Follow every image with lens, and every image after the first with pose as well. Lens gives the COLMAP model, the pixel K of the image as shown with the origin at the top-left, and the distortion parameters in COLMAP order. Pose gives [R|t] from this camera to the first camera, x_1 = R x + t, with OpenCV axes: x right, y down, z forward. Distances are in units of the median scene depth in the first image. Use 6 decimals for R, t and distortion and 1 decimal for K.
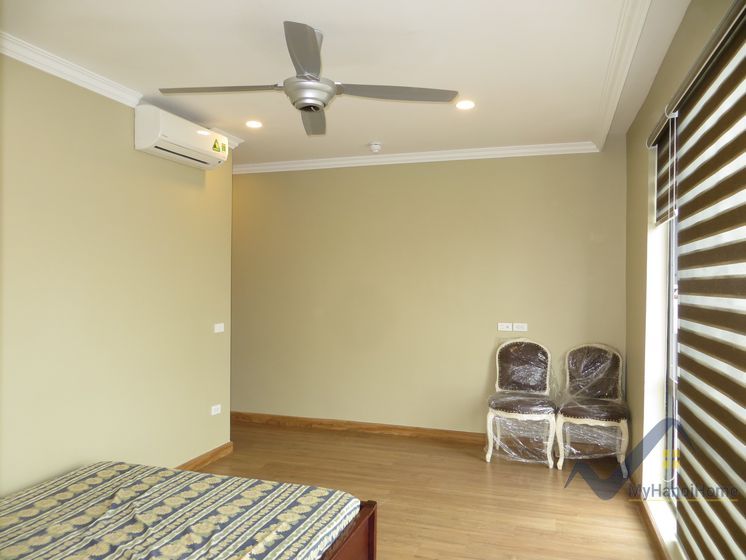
lens RADIAL K [[561.8, 0, 374.5], [0, 561.8, 281.8], [0, 0, 1]] dist [-0.032384, -0.001429]
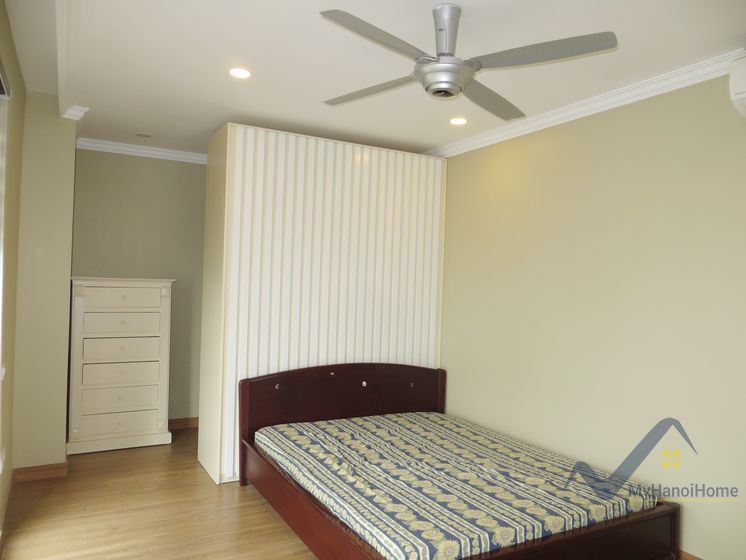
lens RADIAL K [[561.8, 0, 373.3], [0, 561.8, 282.4], [0, 0, 1]] dist [-0.032384, -0.001429]
pose [[-0.689169, -0.024977, -0.724170, 0.657273], [-0.025244, 0.999627, -0.010454, 0.000442], [0.724160, 0.011076, -0.689543, 1.678991]]
